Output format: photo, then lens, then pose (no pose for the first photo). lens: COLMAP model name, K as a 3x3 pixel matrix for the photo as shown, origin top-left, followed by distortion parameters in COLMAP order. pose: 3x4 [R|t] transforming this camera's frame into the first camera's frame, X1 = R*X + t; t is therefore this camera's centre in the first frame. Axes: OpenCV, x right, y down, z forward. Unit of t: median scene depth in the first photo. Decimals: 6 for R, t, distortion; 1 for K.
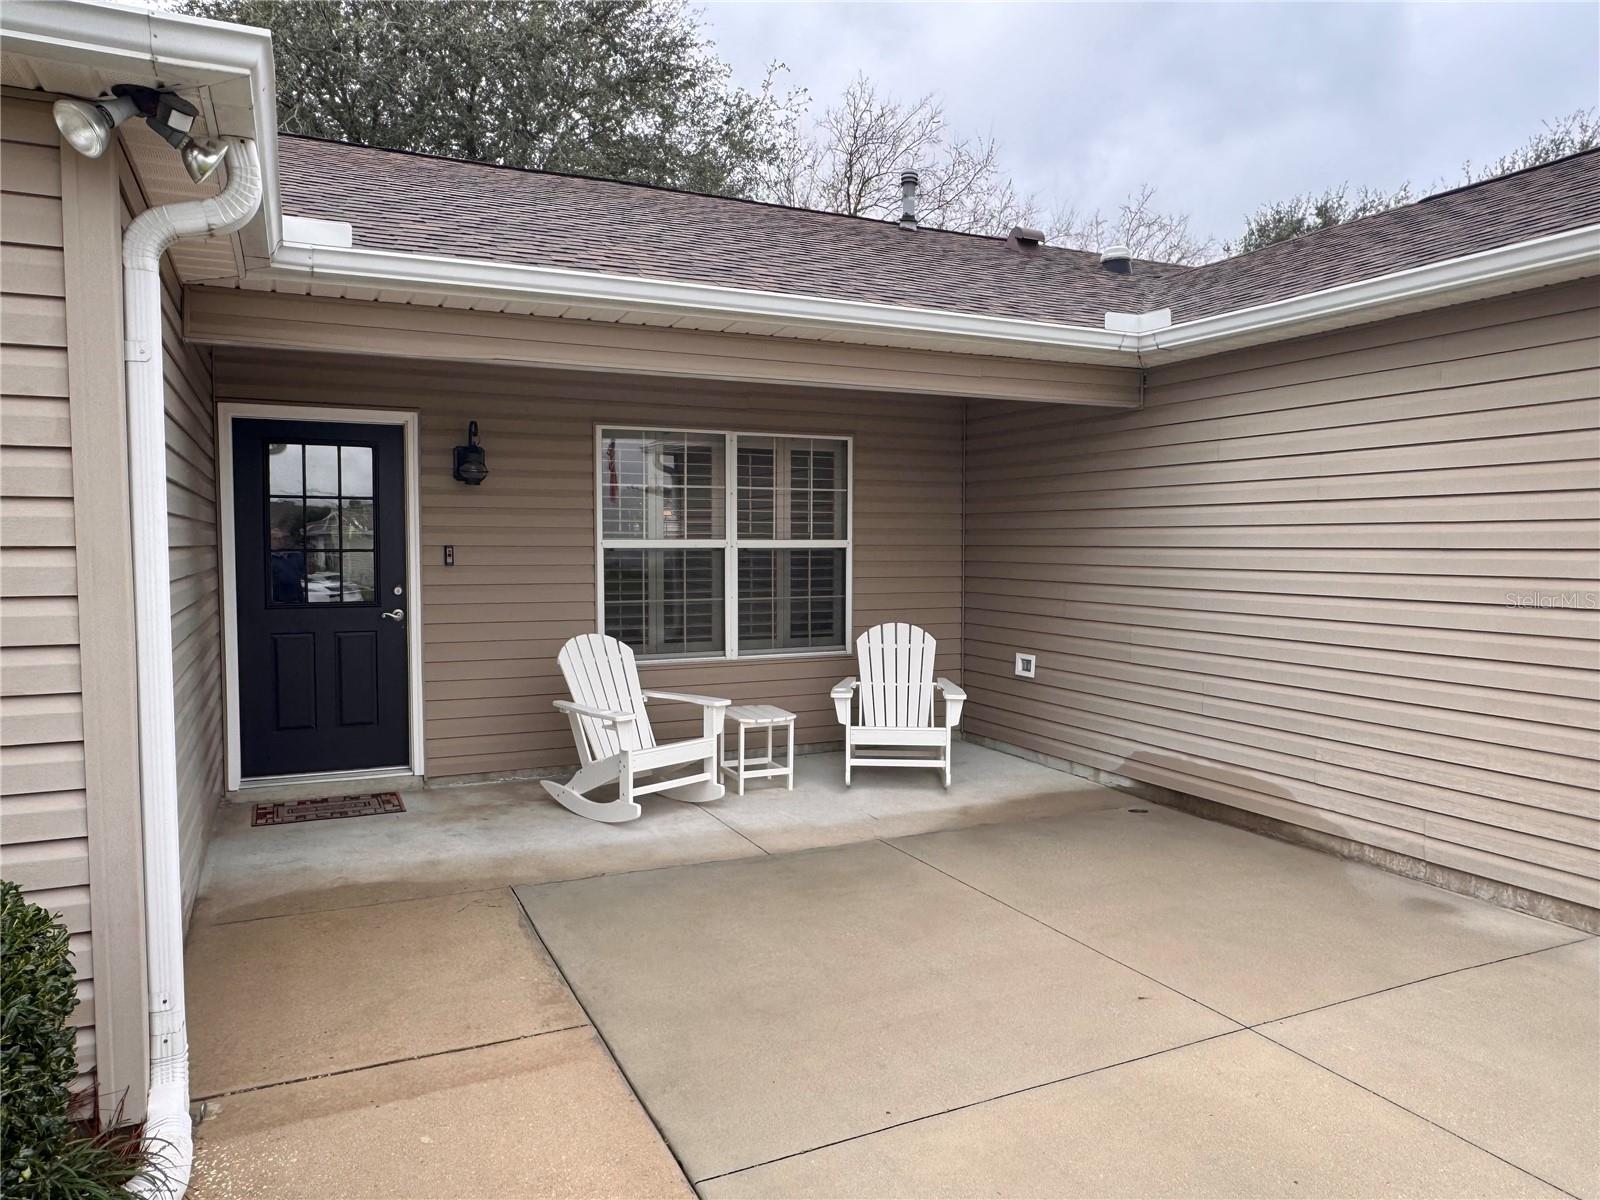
lens RADIAL K [[1078.2, 0, 767.4], [0, 1078.2, 610.7], [0, 0, 1]] dist [-0.008493, -0.003485]
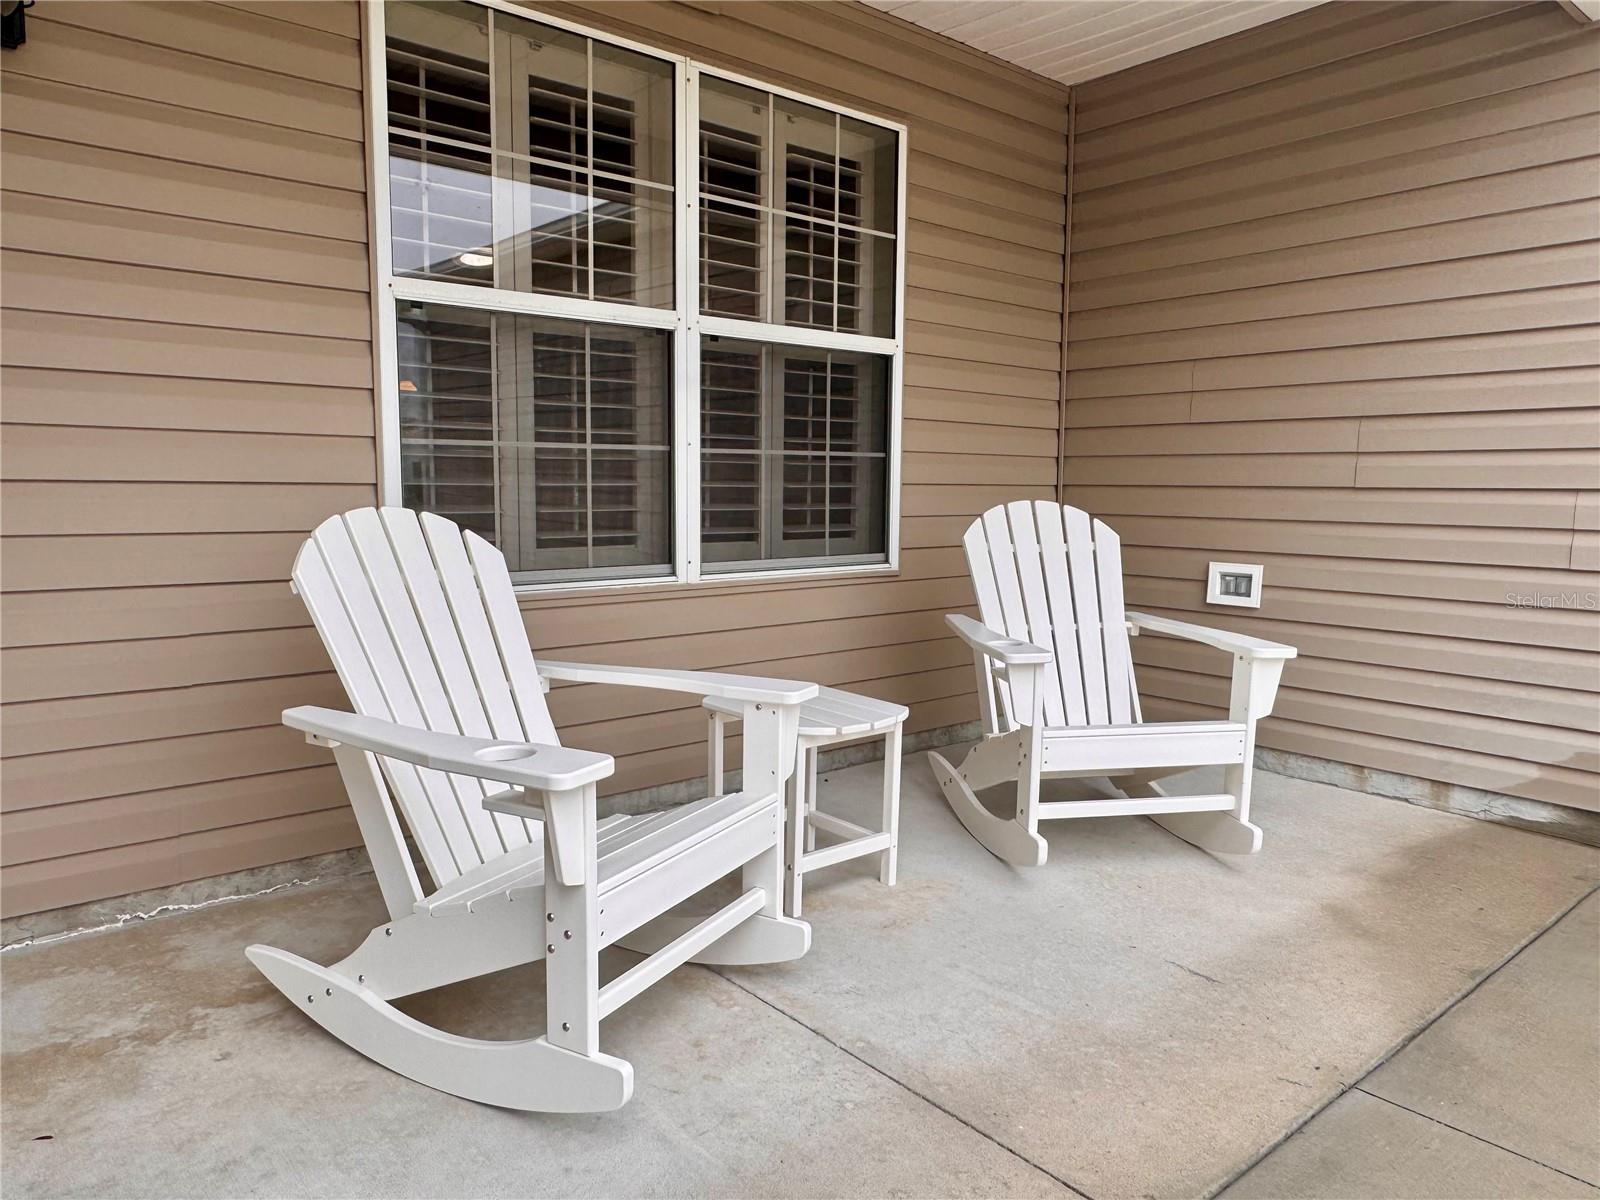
lens RADIAL K [[1078.2, 0, 767.4], [0, 1078.2, 610.7], [0, 0, 1]] dist [-0.008493, -0.003485]
pose [[0.964115, -0.022939, 0.264493, -0.127925], [0.008648, 0.998445, 0.055072, 0.034182], [-0.265345, -0.050808, 0.962814, 0.585236]]
